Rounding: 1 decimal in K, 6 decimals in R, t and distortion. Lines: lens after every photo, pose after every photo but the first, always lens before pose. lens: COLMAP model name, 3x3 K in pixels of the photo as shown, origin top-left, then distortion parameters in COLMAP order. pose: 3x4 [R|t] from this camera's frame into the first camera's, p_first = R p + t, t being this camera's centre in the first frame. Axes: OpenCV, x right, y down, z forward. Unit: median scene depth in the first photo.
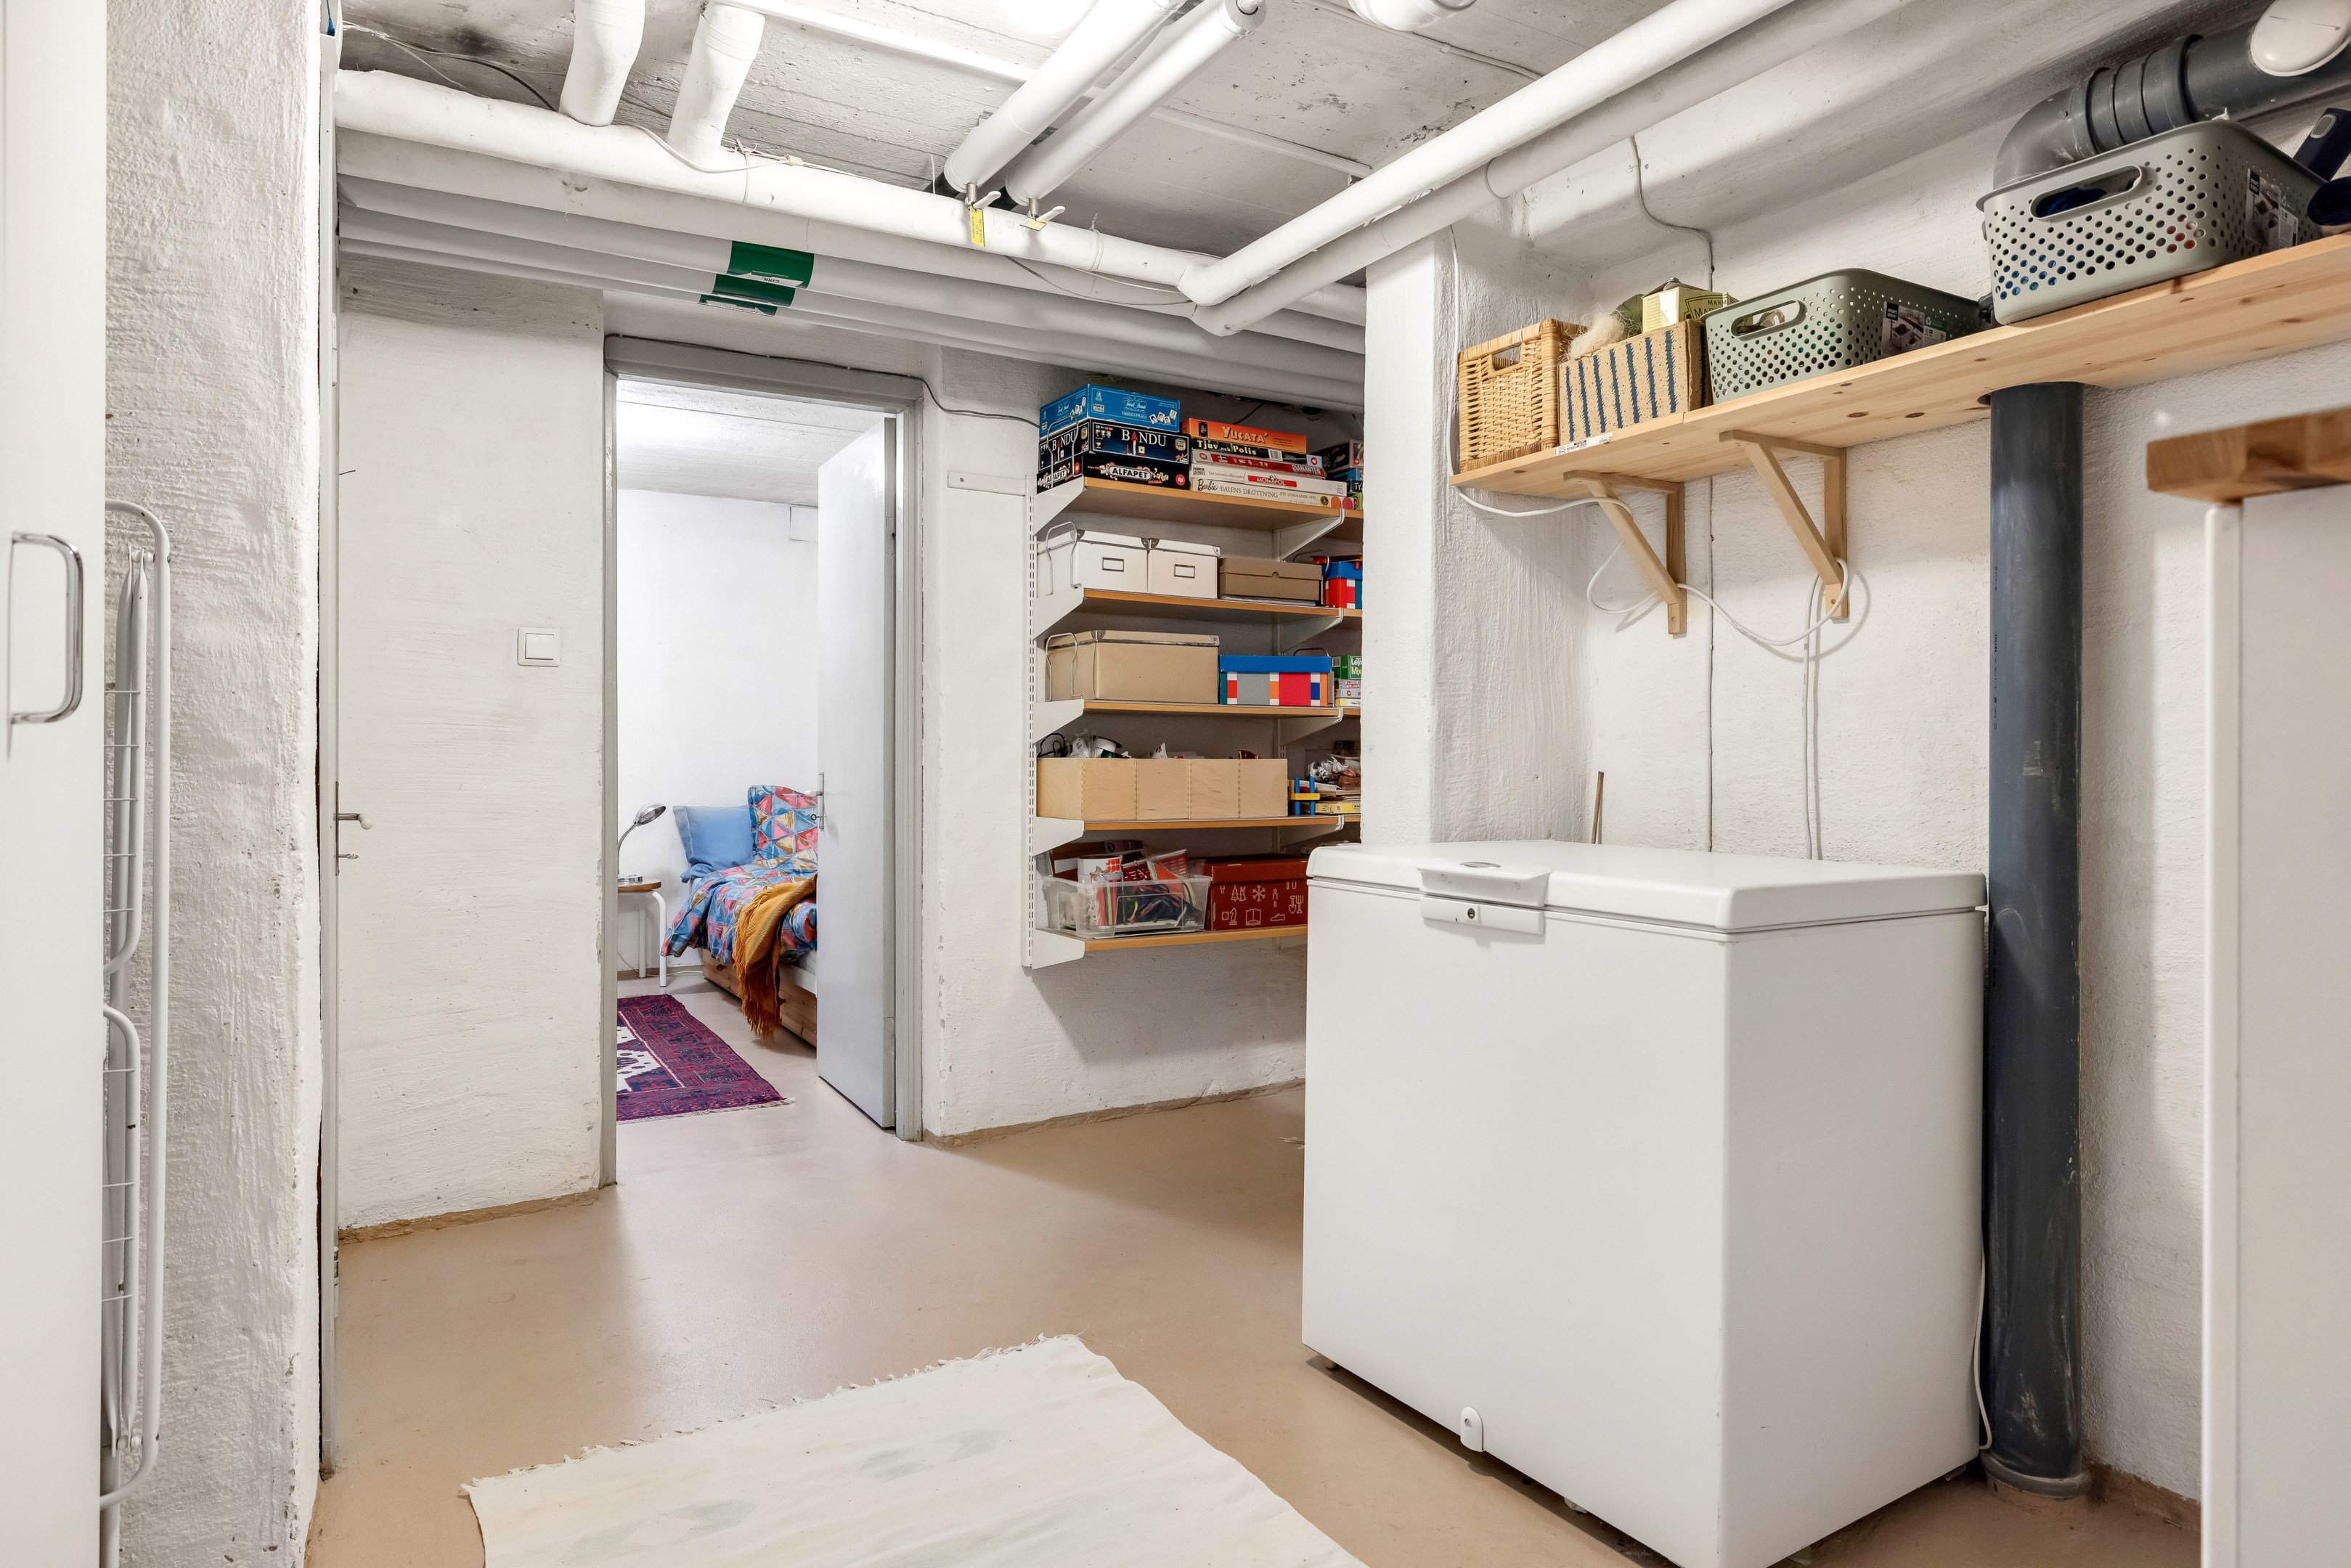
lens RADIAL K [[1406.0, 0, 1190.1], [0, 1406.0, 758.1], [0, 0, 1]] dist [-0.002557, -0.002472]
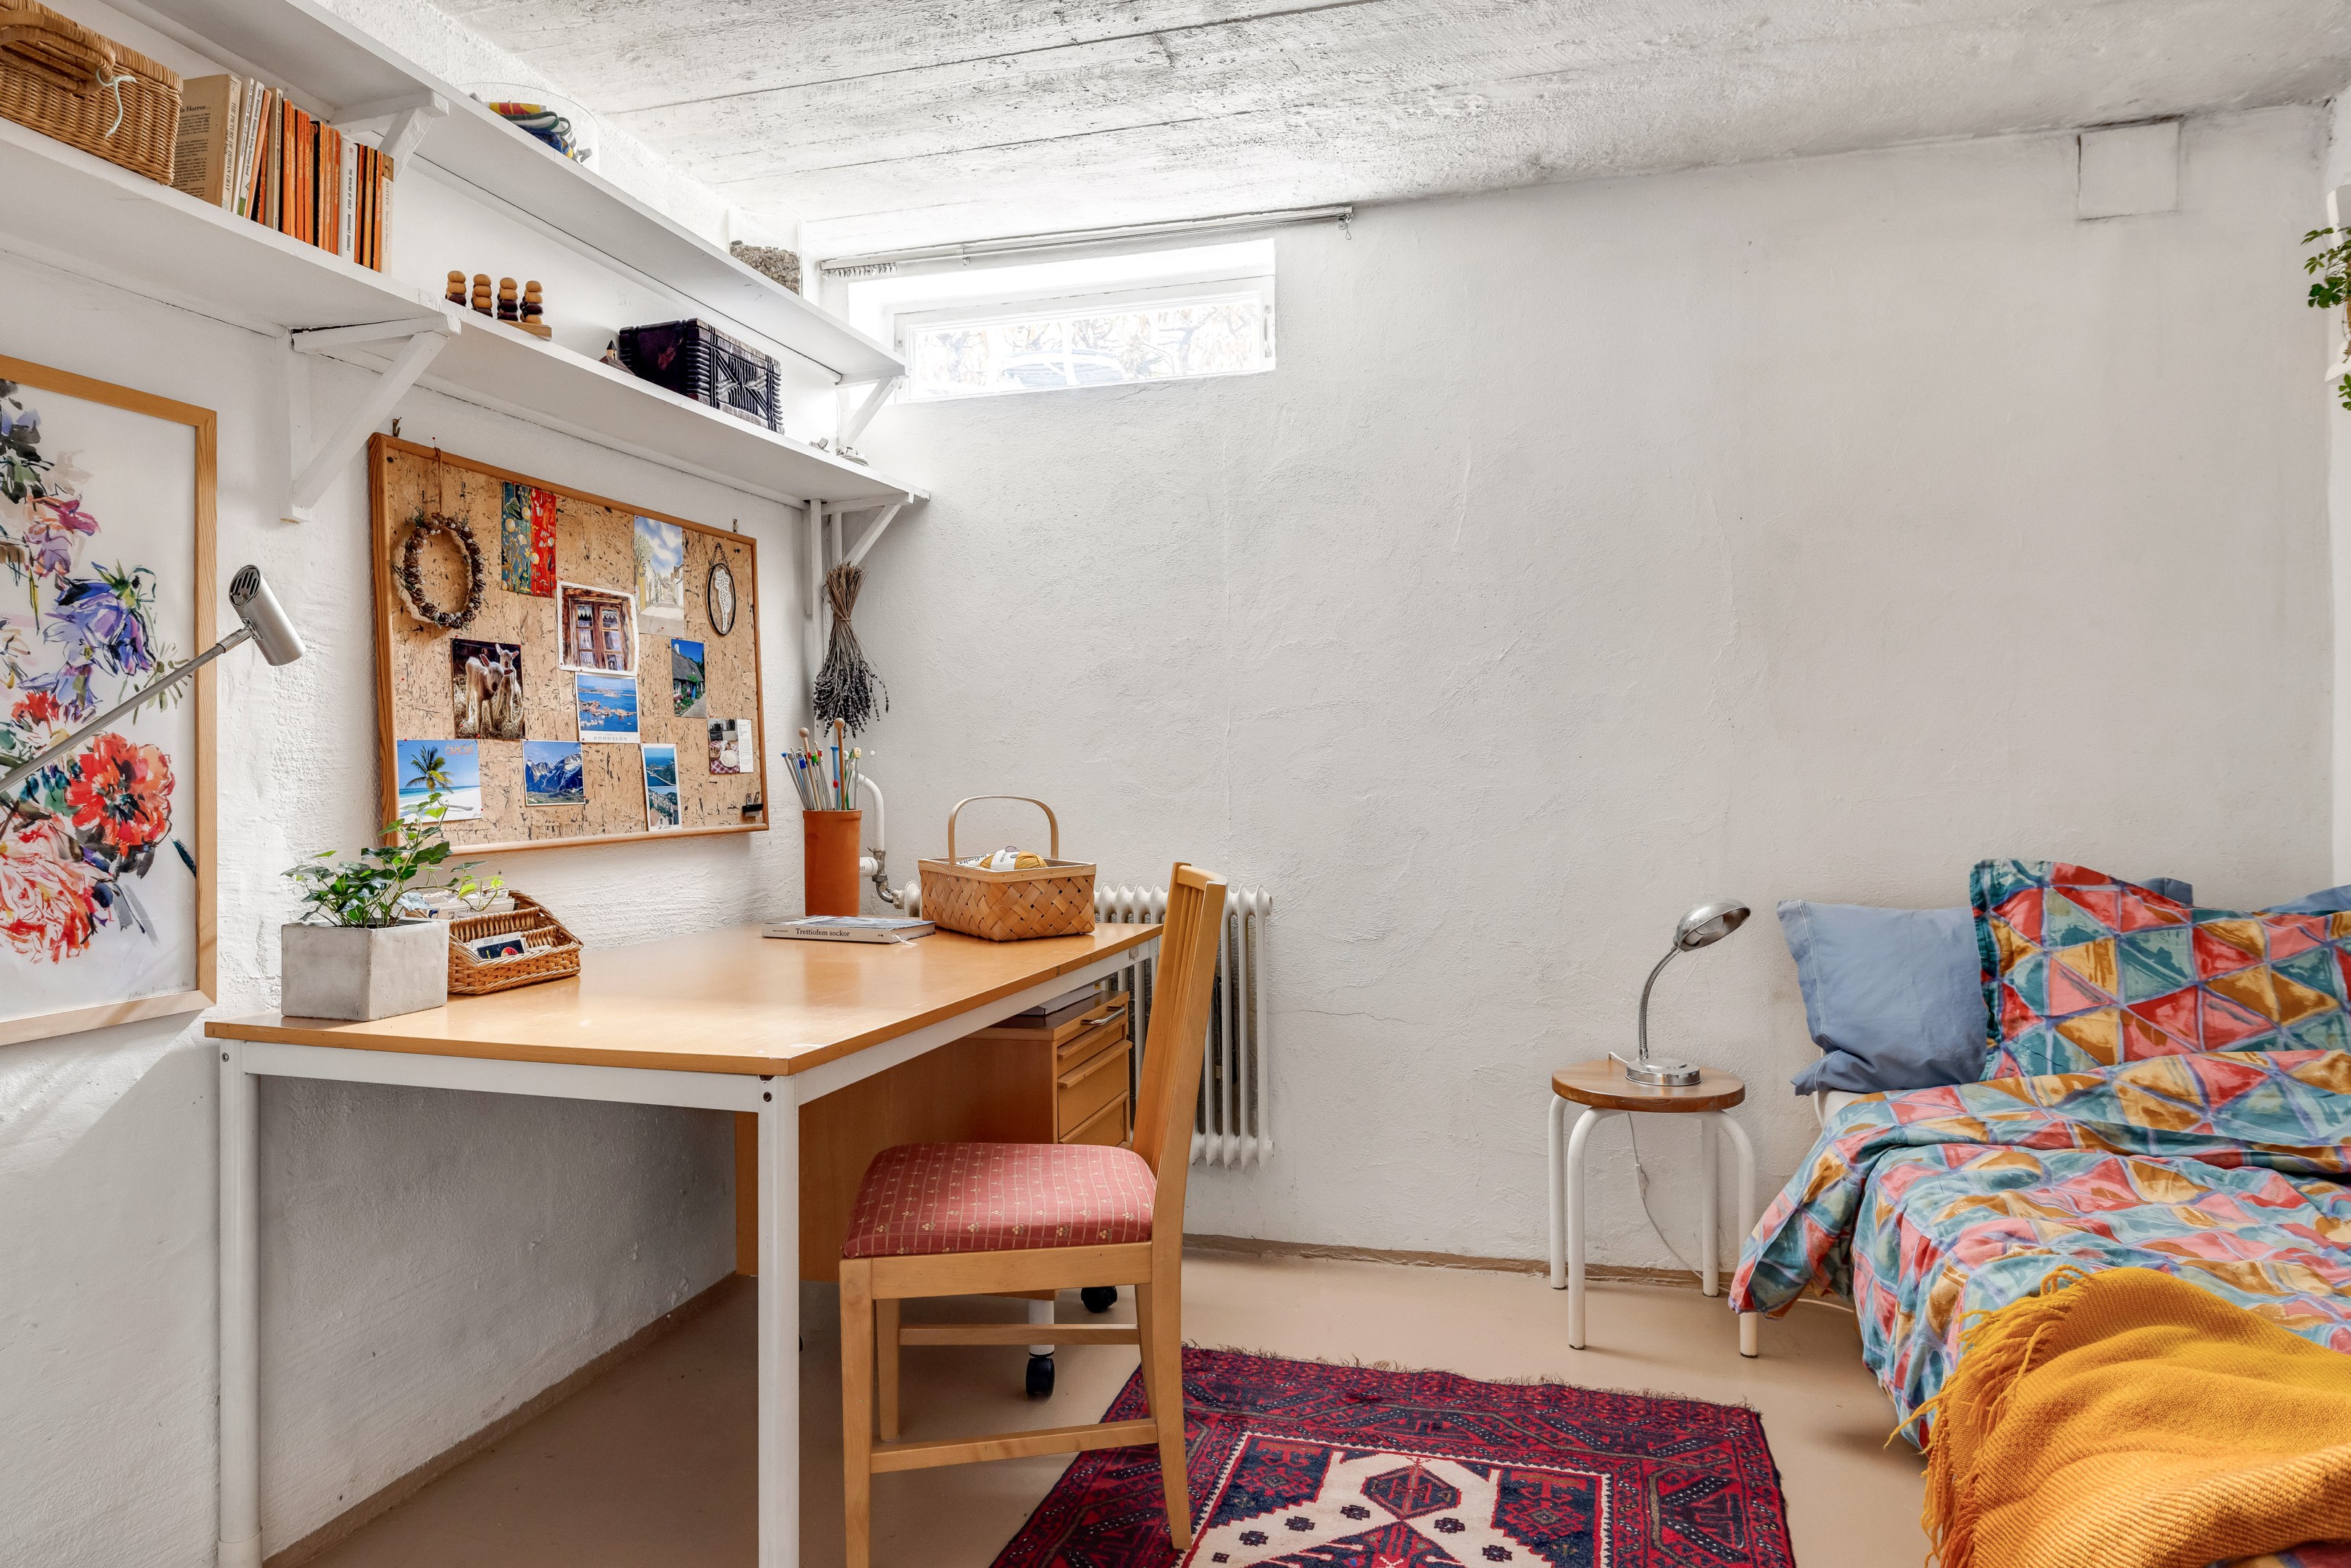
lens RADIAL K [[1406.0, 0, 1190.1], [0, 1406.0, 758.1], [0, 0, 1]] dist [-0.002557, -0.002472]
pose [[0.686199, -0.020365, -0.727129, -0.186030], [0.016584, 0.999786, -0.012351, -0.006469], [0.727225, -0.003584, 0.686390, 0.598058]]
